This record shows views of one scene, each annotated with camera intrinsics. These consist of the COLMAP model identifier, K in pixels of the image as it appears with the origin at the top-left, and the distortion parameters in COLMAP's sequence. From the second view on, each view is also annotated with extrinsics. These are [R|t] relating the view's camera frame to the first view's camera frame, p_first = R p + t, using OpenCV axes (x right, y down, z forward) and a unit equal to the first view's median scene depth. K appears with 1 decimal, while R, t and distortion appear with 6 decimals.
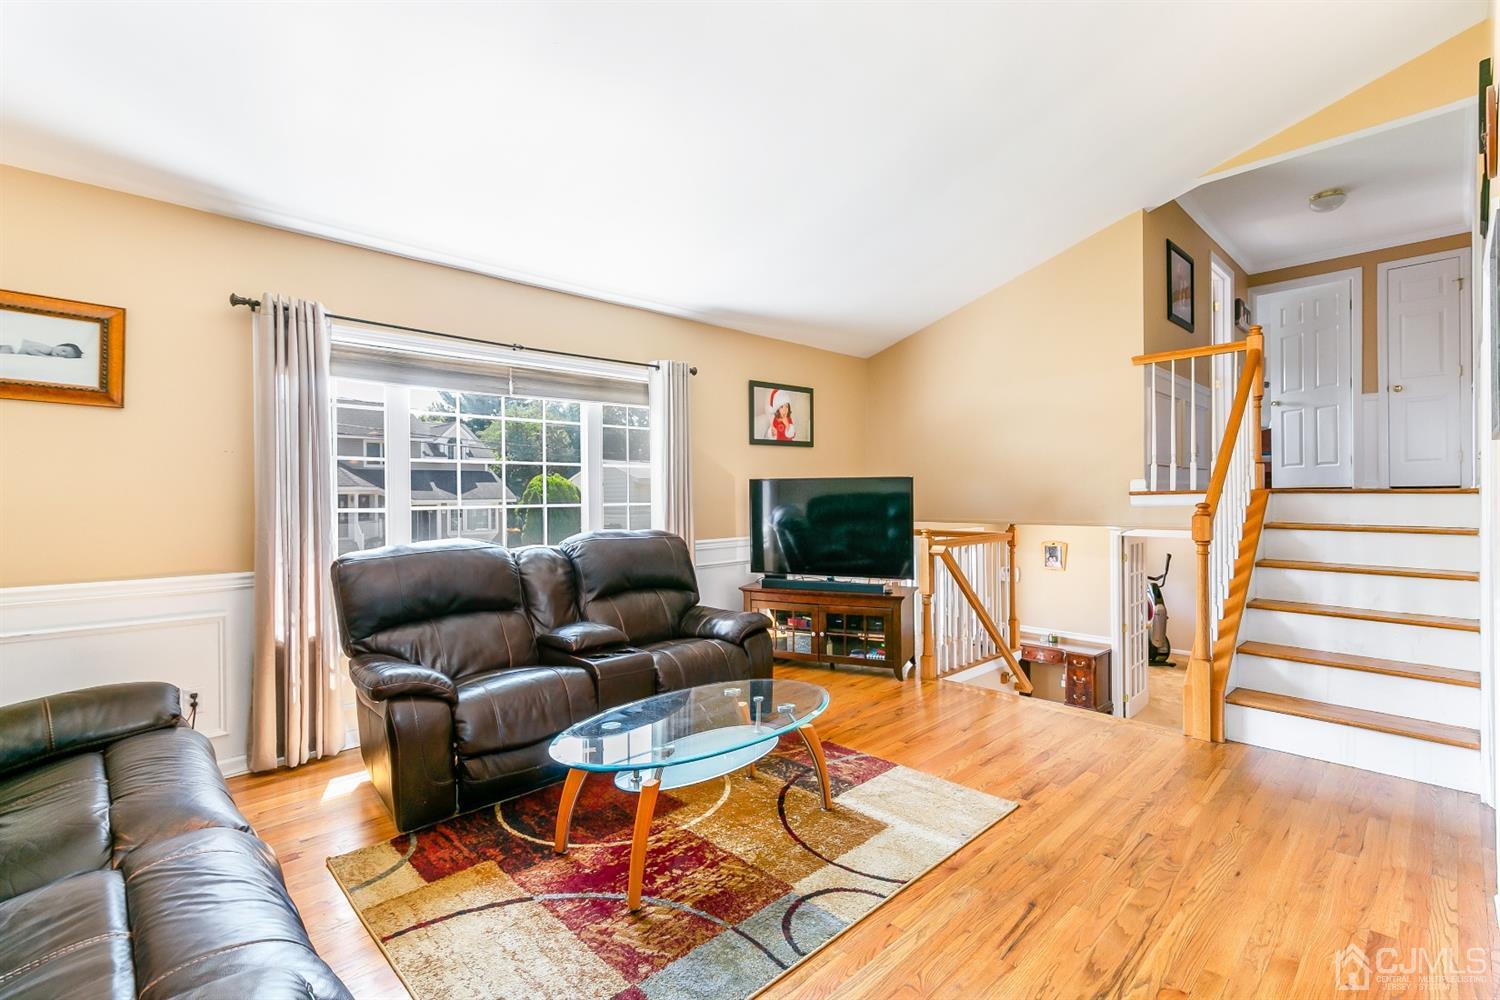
lens RADIAL K [[671.9, 0, 742.7], [0, 671.9, 495.2], [0, 0, 1]] dist [0.001741, -0.000053]
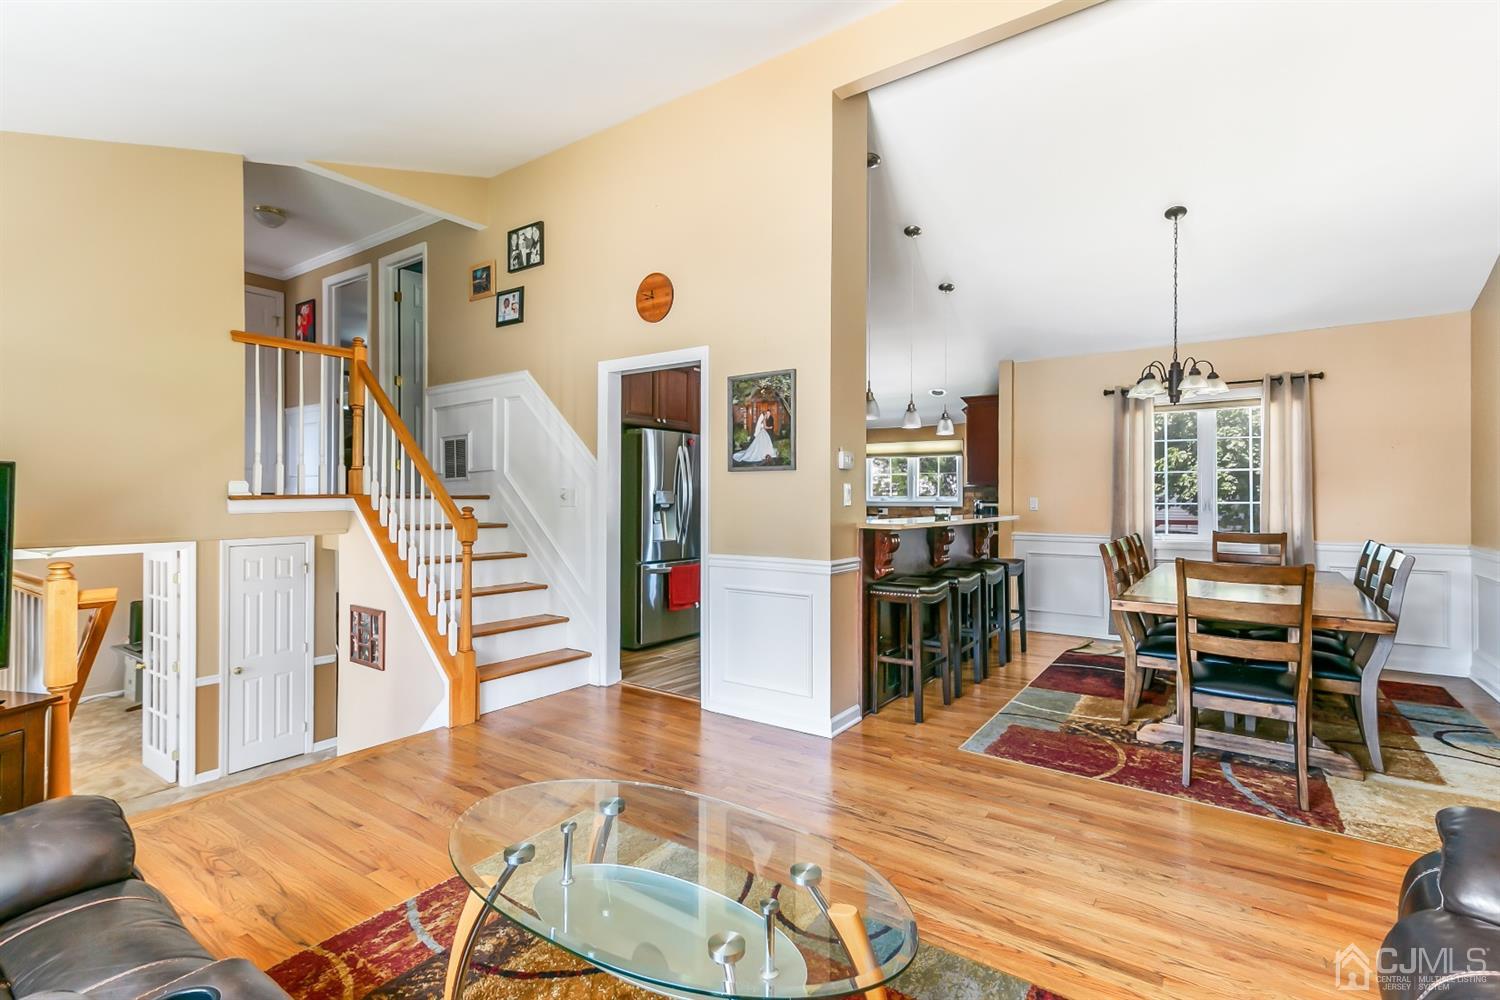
lens RADIAL K [[706.1, 0, 748.1], [0, 706.1, 498.5], [0, 0, 1]] dist [0.005347, 0.000005]
pose [[-0.208293, 0.007158, 0.978040, -0.393055], [0.003937, 0.999971, -0.006480, 0.006350], [-0.978059, 0.002500, -0.208315, 0.594268]]
